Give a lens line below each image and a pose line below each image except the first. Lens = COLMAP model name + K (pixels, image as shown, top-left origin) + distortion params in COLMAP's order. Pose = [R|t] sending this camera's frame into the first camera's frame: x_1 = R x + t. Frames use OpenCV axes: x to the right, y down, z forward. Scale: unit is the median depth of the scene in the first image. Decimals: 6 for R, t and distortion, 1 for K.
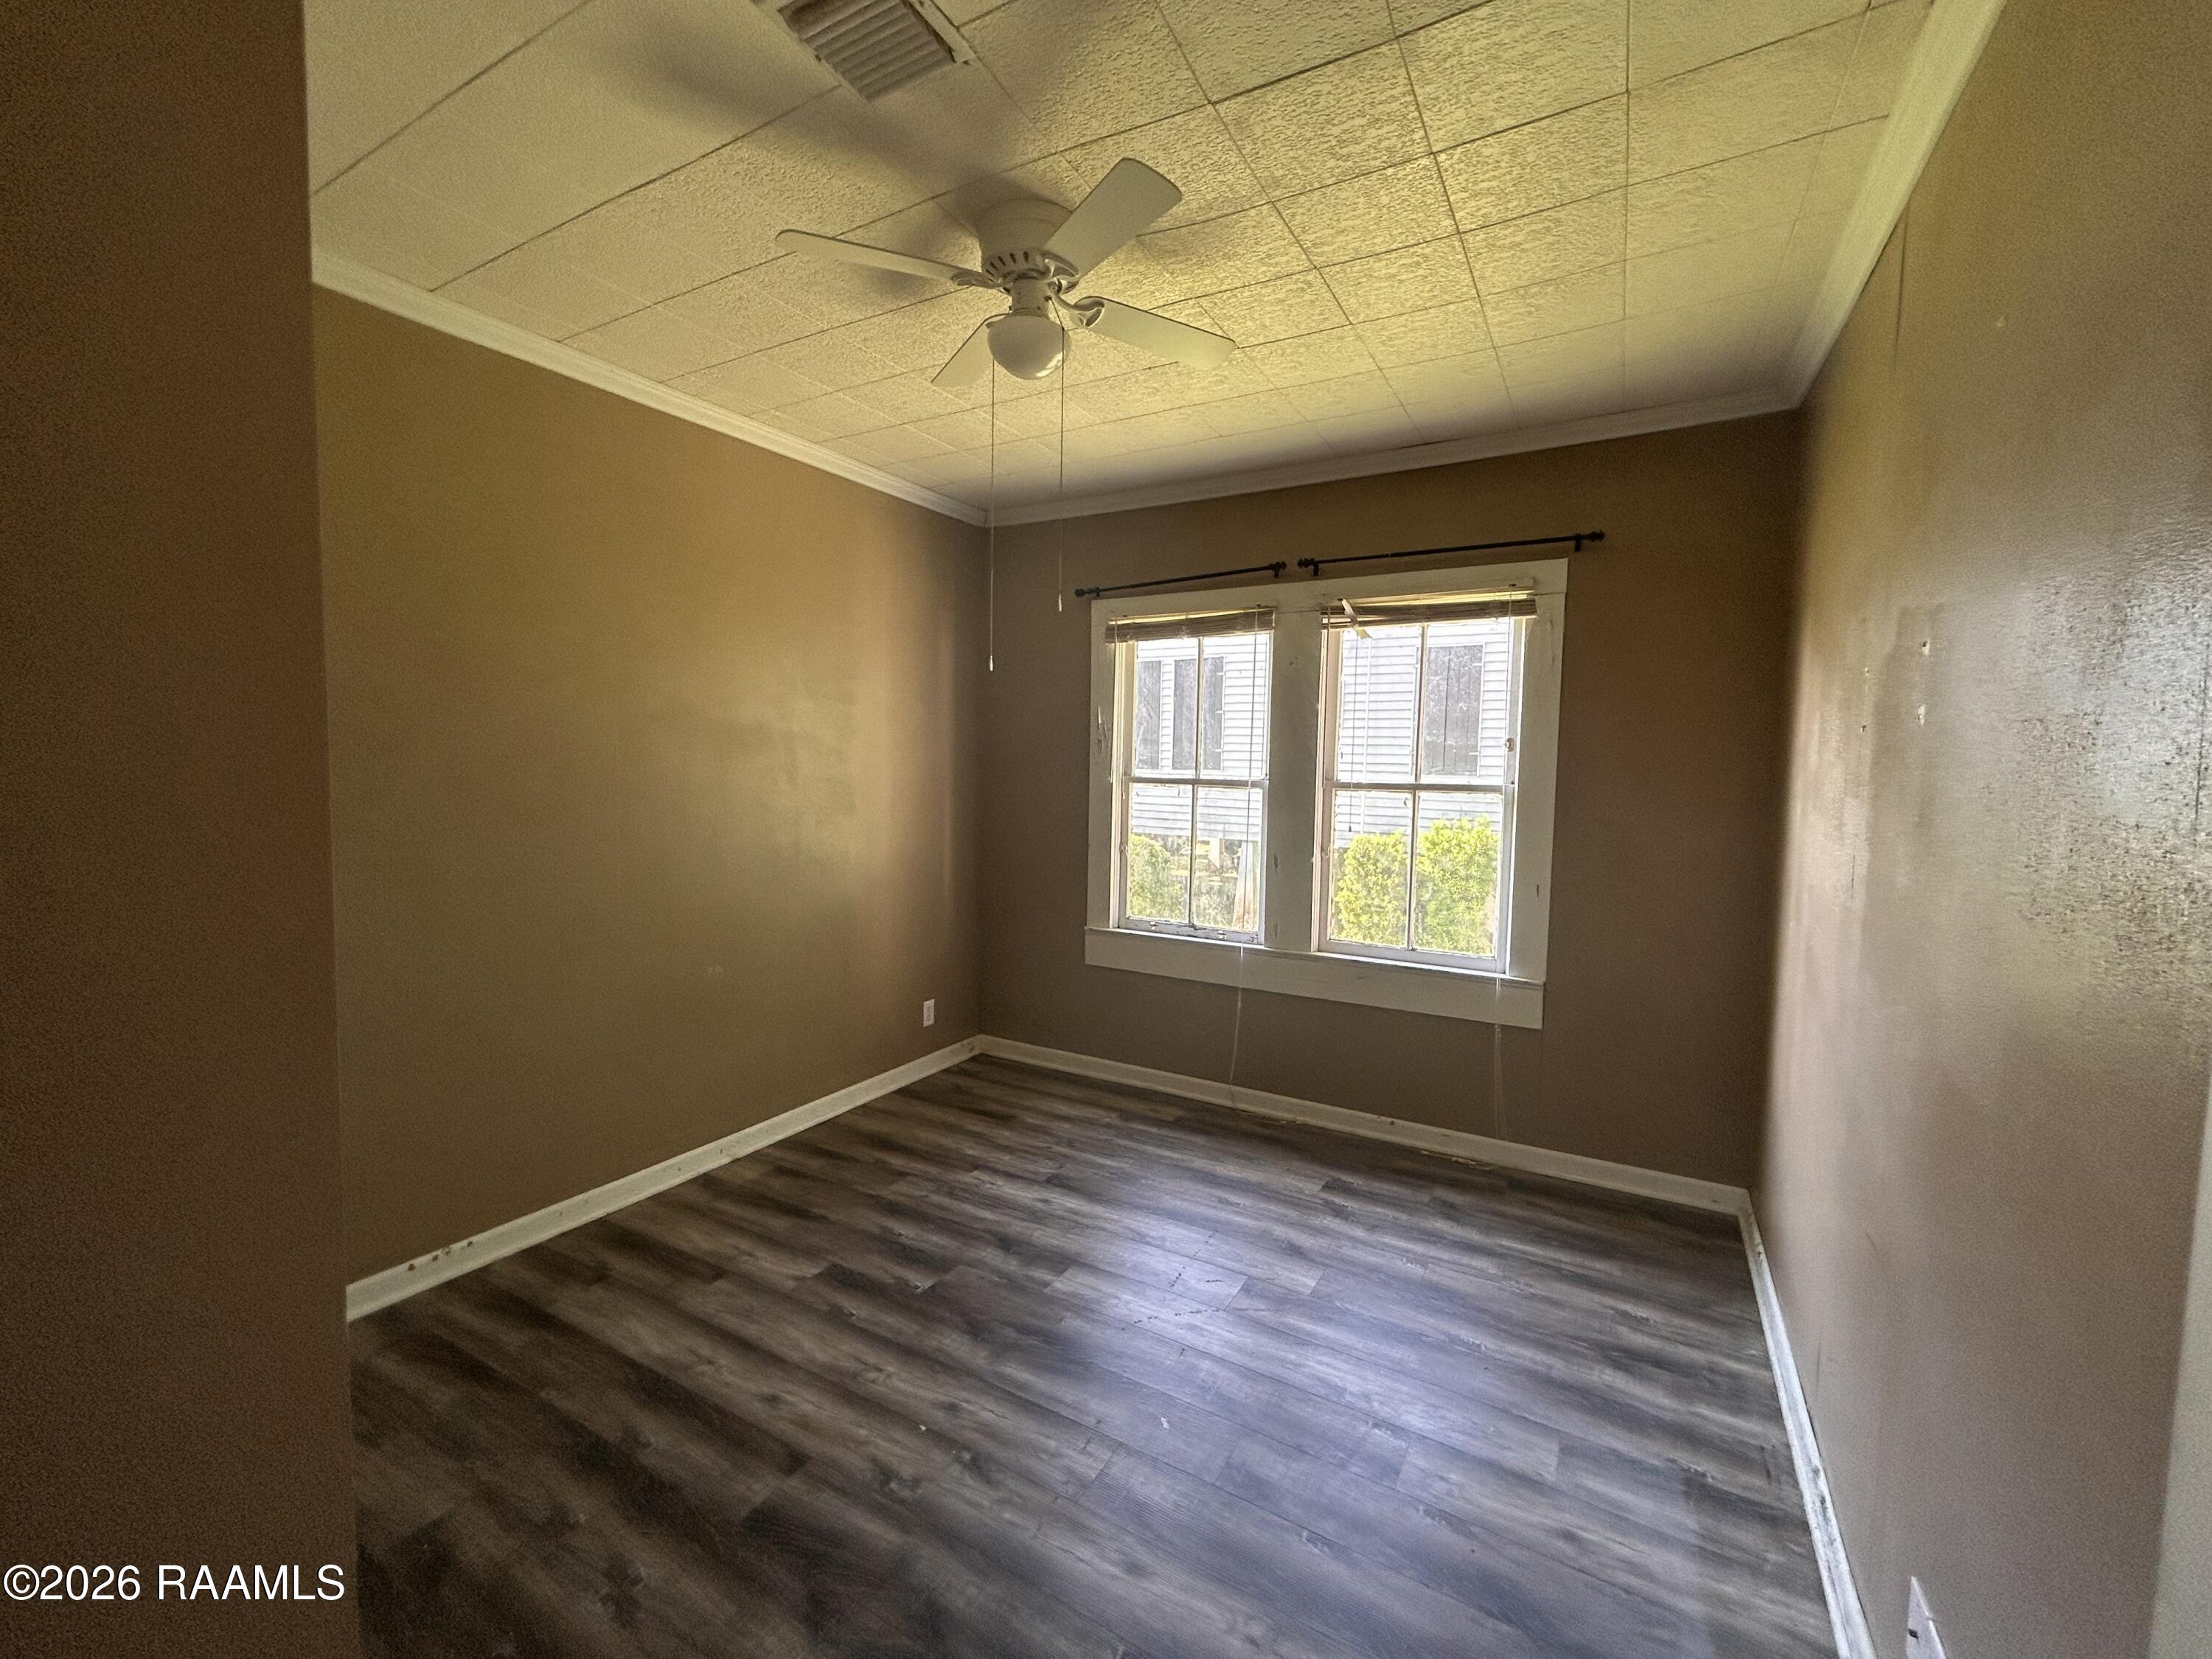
lens RADIAL K [[891.8, 0, 1105.0], [0, 891.8, 828.3], [0, 0, 1]] dist [0.001750, 0.001178]
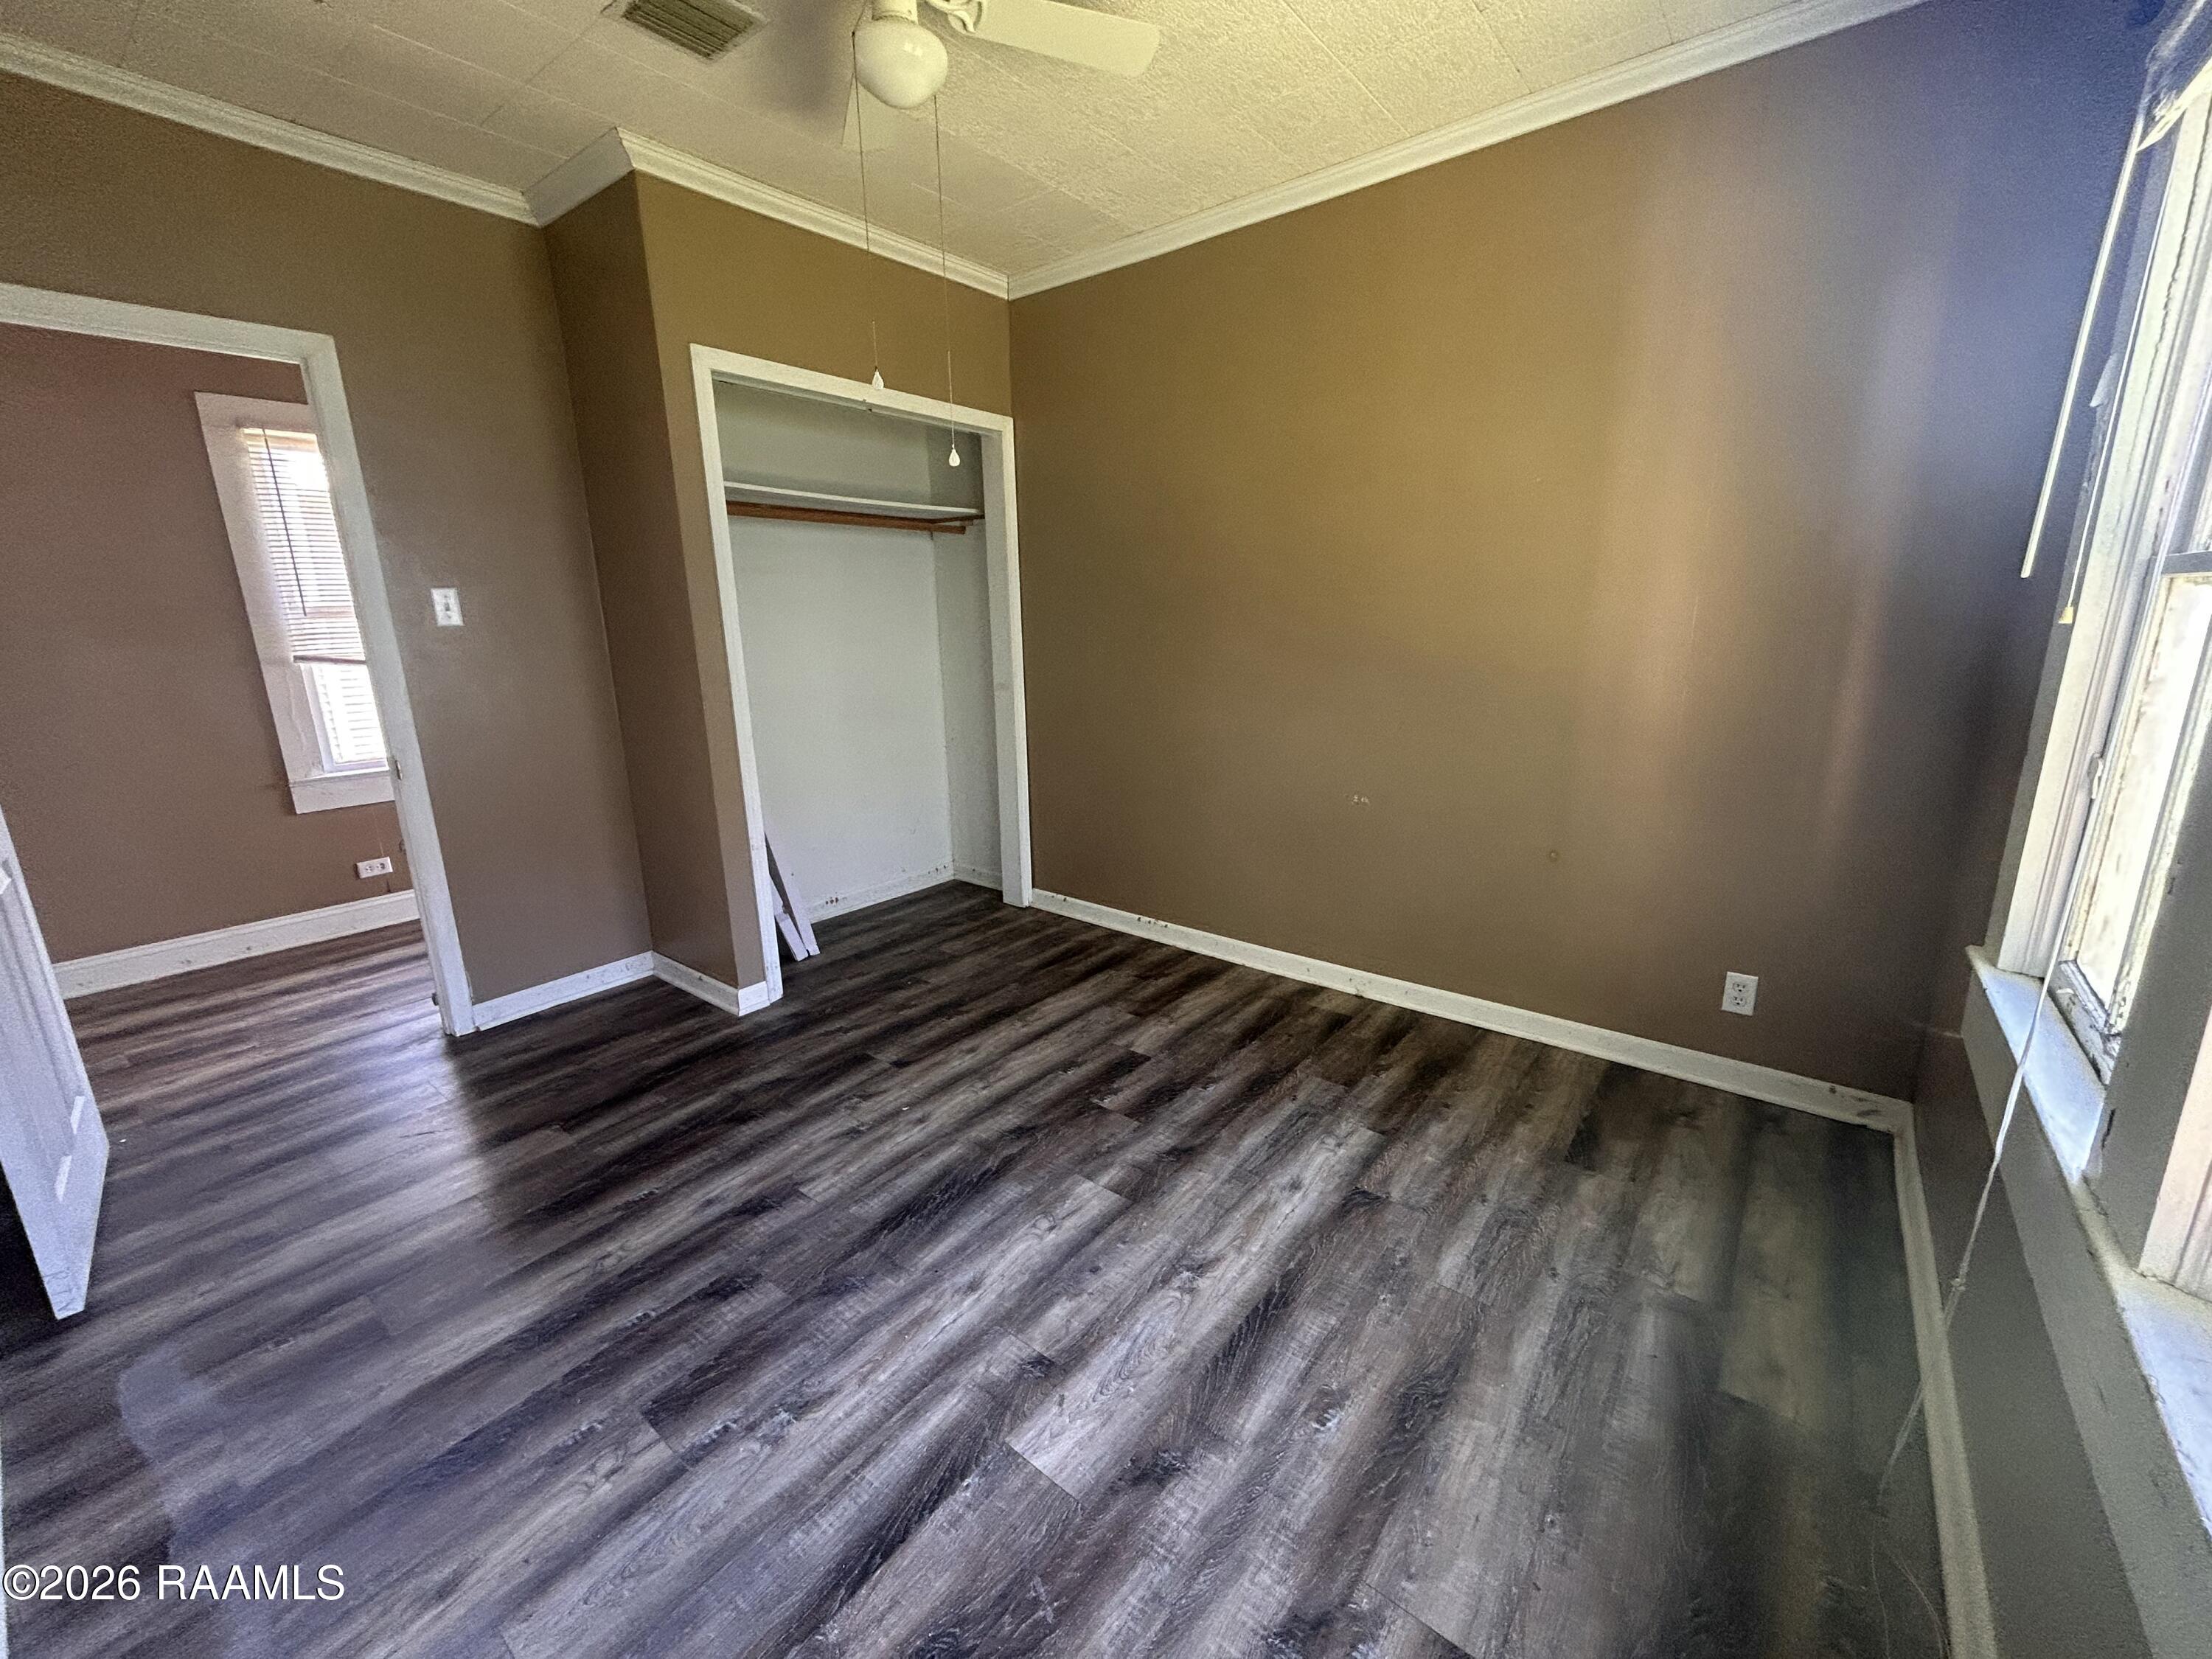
lens RADIAL K [[891.8, 0, 1103.0], [0, 891.8, 830.6], [0, 0, 1]] dist [0.001750, 0.001178]
pose [[-0.145591, 0.224192, -0.963609, 0.644647], [-0.051508, 0.970948, 0.233682, -0.025633], [0.988003, 0.083655, -0.129814, 1.004207]]
